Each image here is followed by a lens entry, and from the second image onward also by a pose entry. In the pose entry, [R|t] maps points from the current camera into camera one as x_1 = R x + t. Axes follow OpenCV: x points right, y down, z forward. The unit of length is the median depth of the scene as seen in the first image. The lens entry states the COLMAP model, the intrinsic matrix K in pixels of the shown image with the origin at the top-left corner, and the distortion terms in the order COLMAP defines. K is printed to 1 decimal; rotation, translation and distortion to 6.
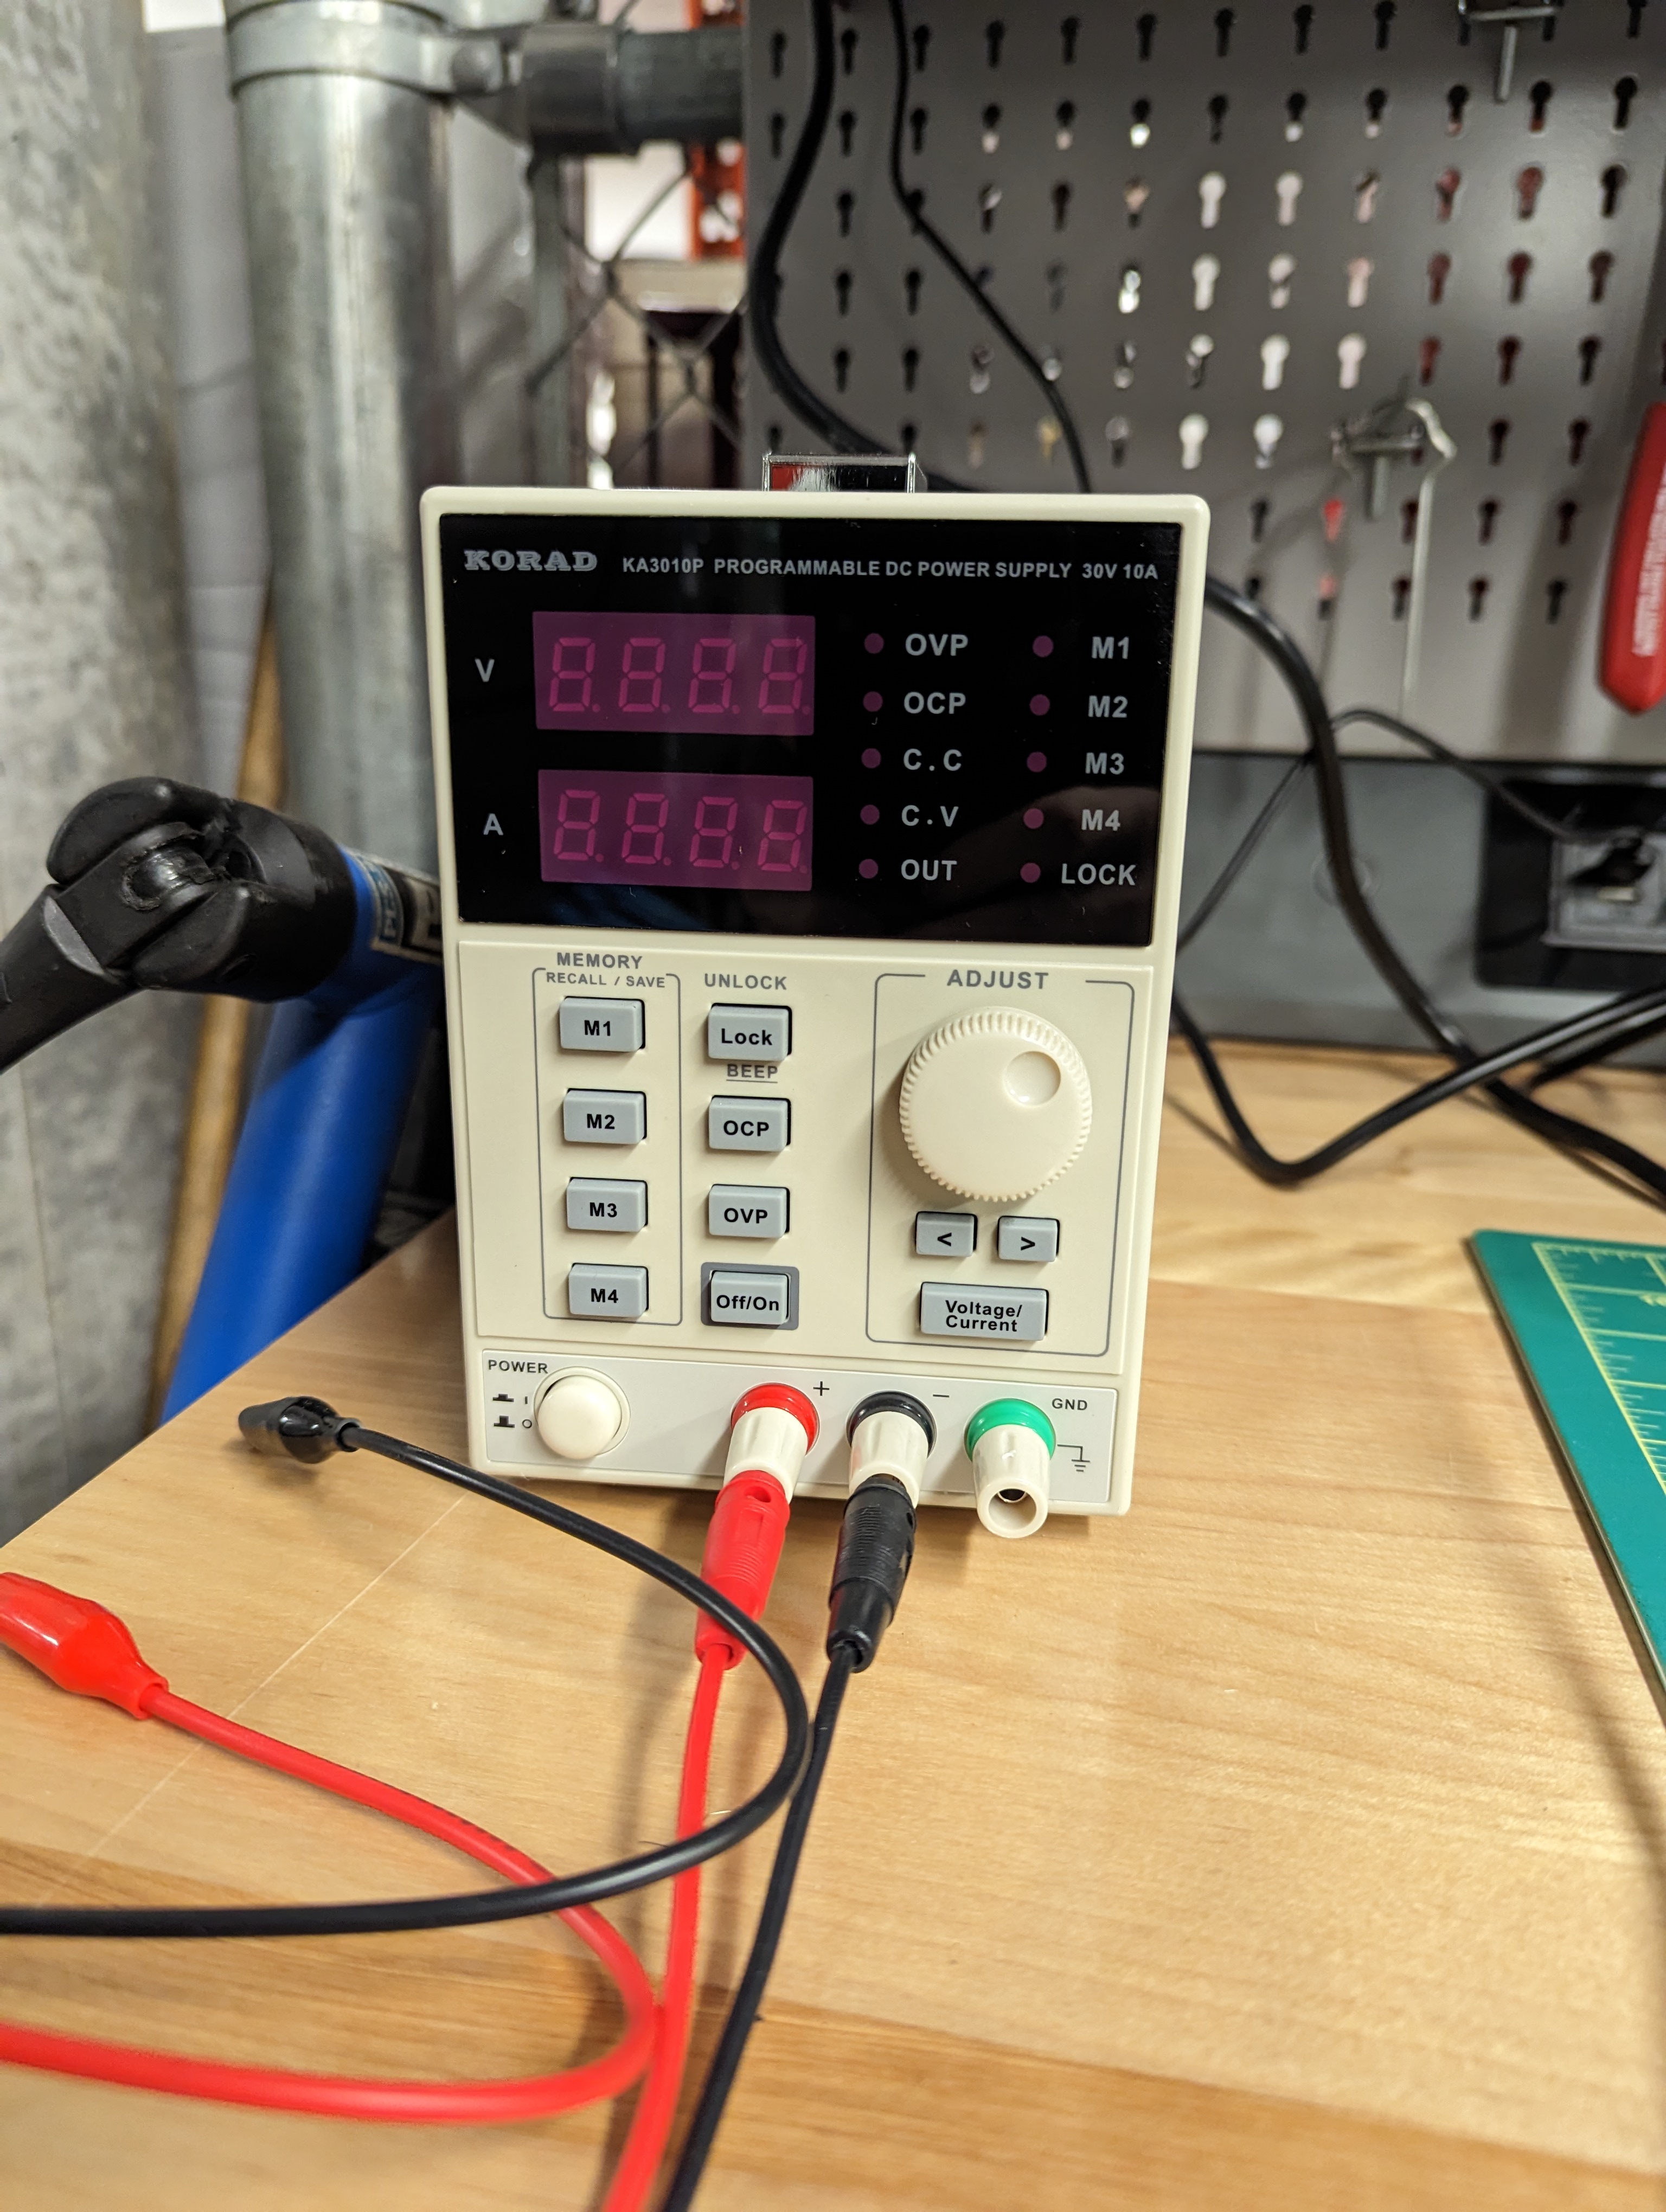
lens RADIAL K [[1570.0, 0, 828.0], [0, 1570.0, 1111.7], [0, 0, 1]] dist [0.050801, -0.046257]
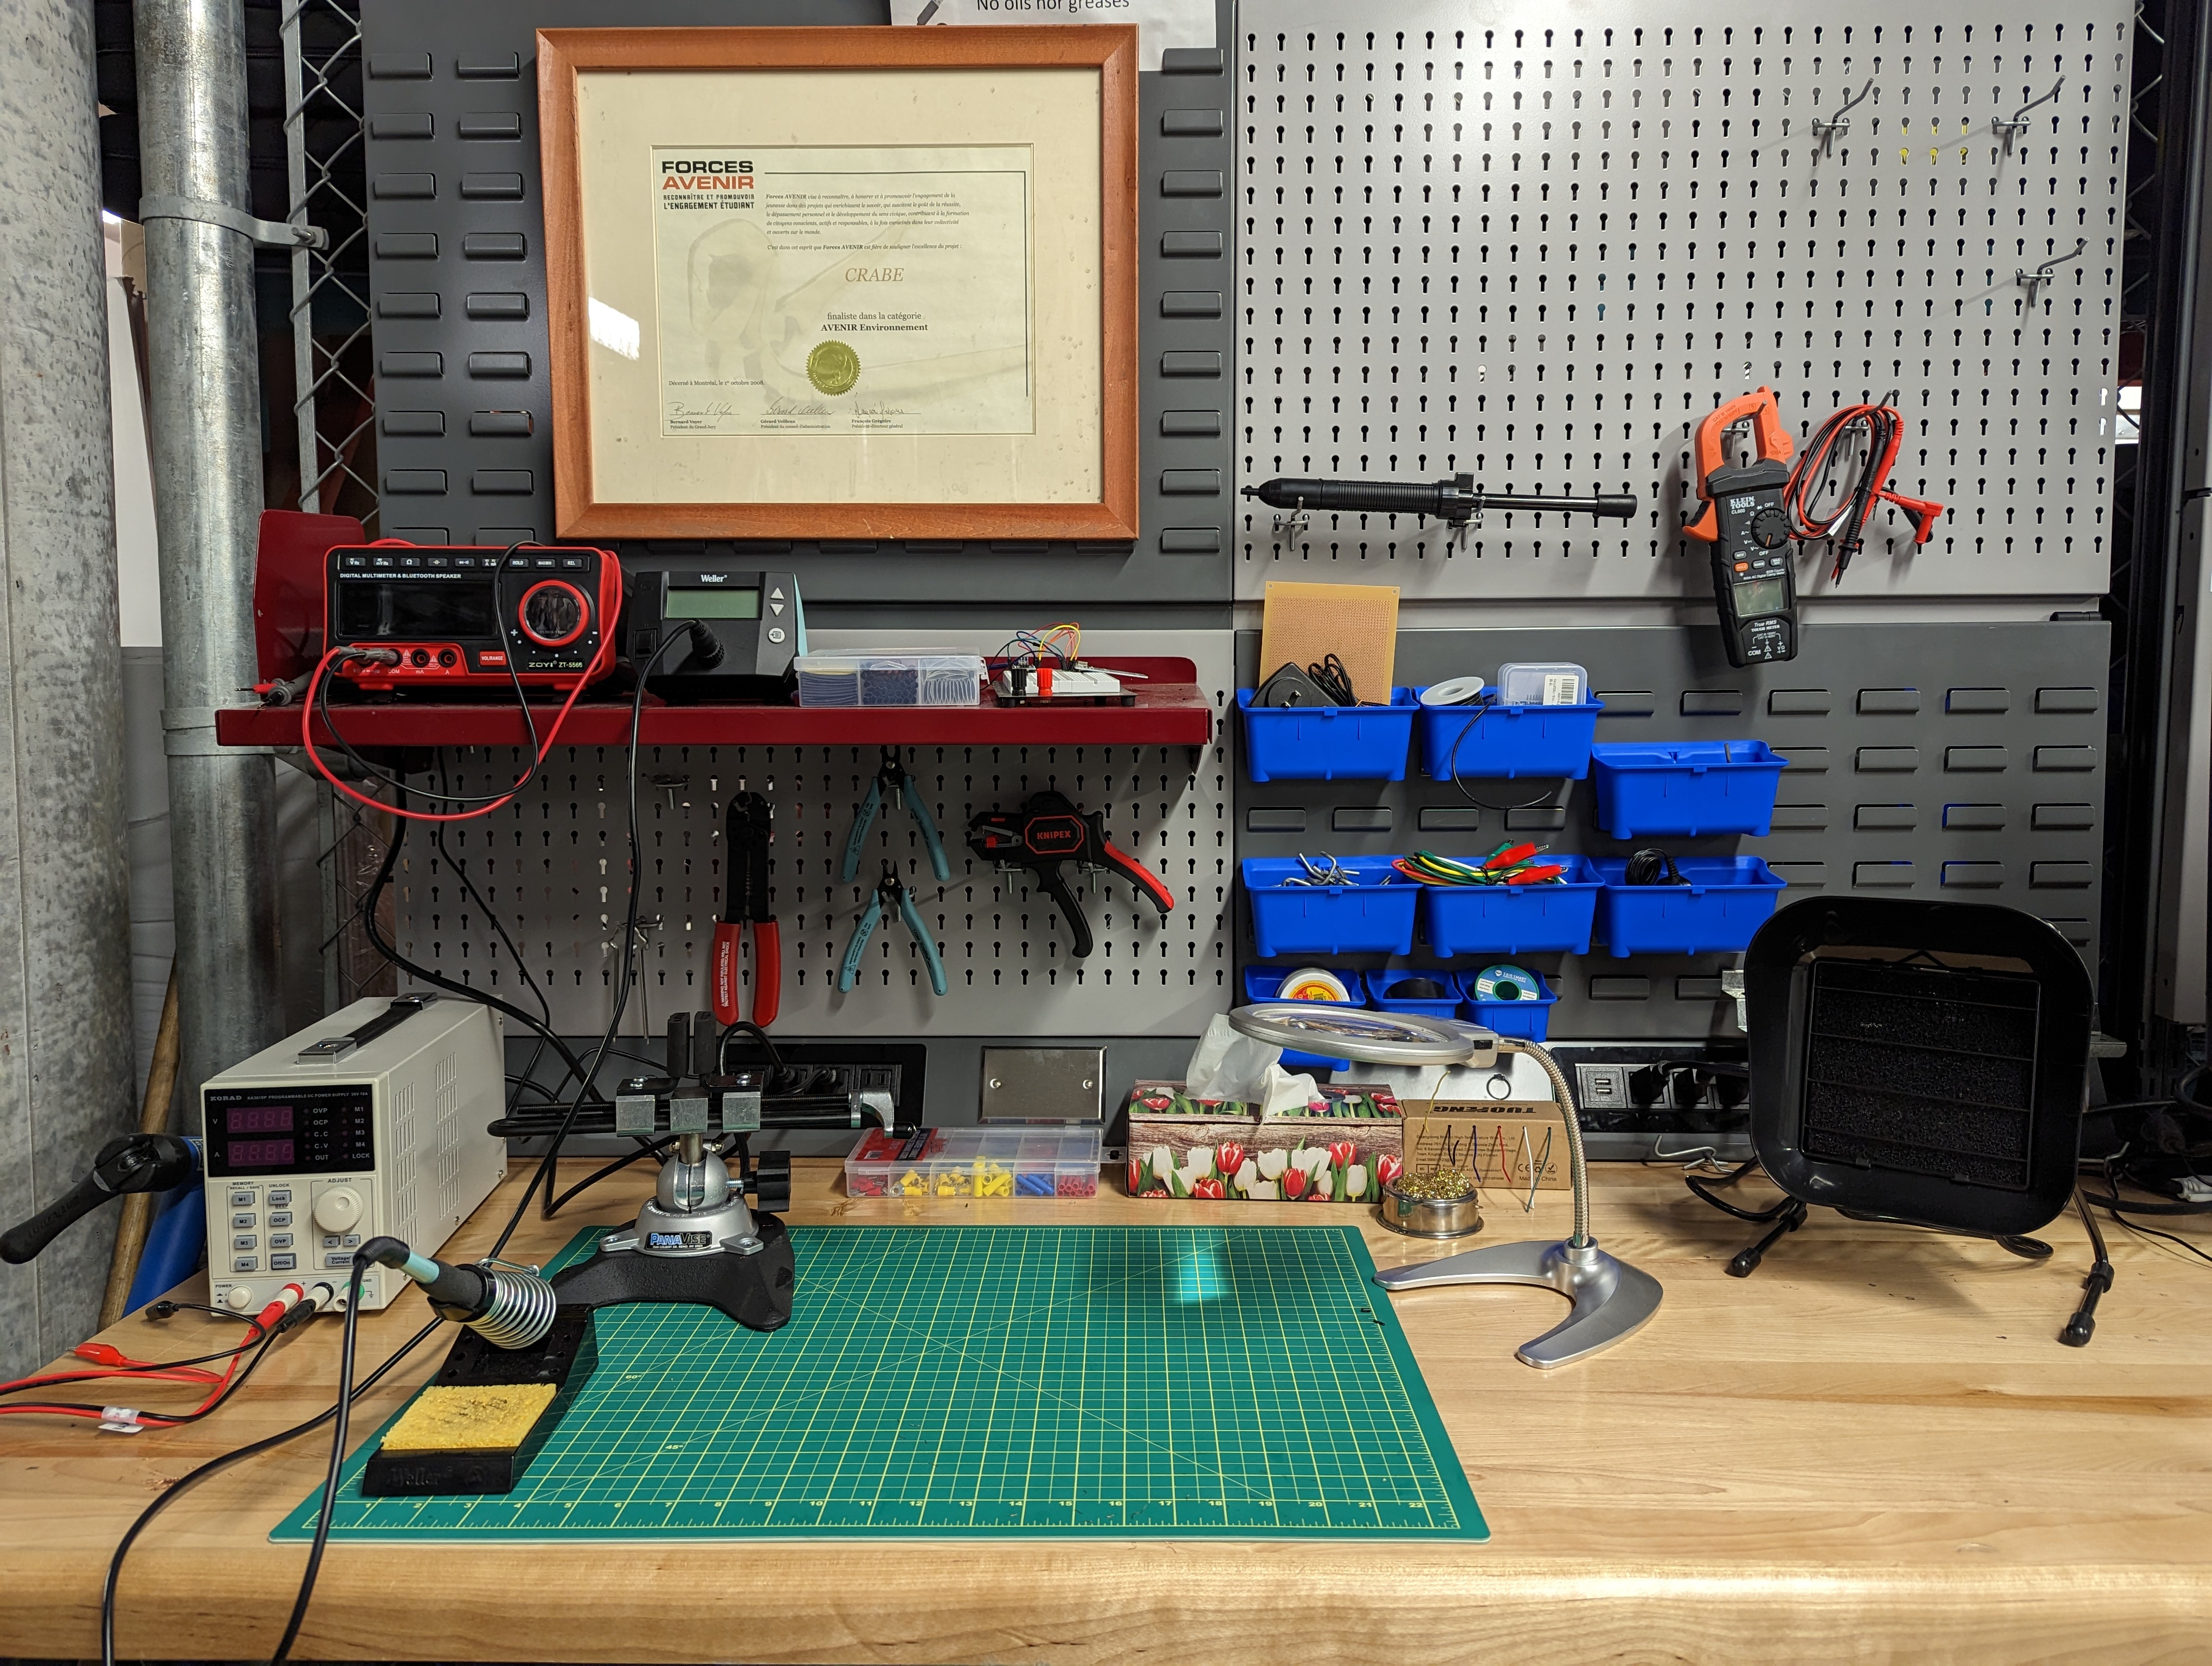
lens RADIAL K [[1570.0, 0, 1118.4], [0, 1570.0, 831.7], [0, 0, 1]] dist [0.050801, -0.046257]
pose [[0.980377, -0.038425, 0.193353, 1.138784], [0.076674, 0.977916, -0.194426, -0.006139], [-0.181612, 0.205436, 0.961672, -3.107728]]
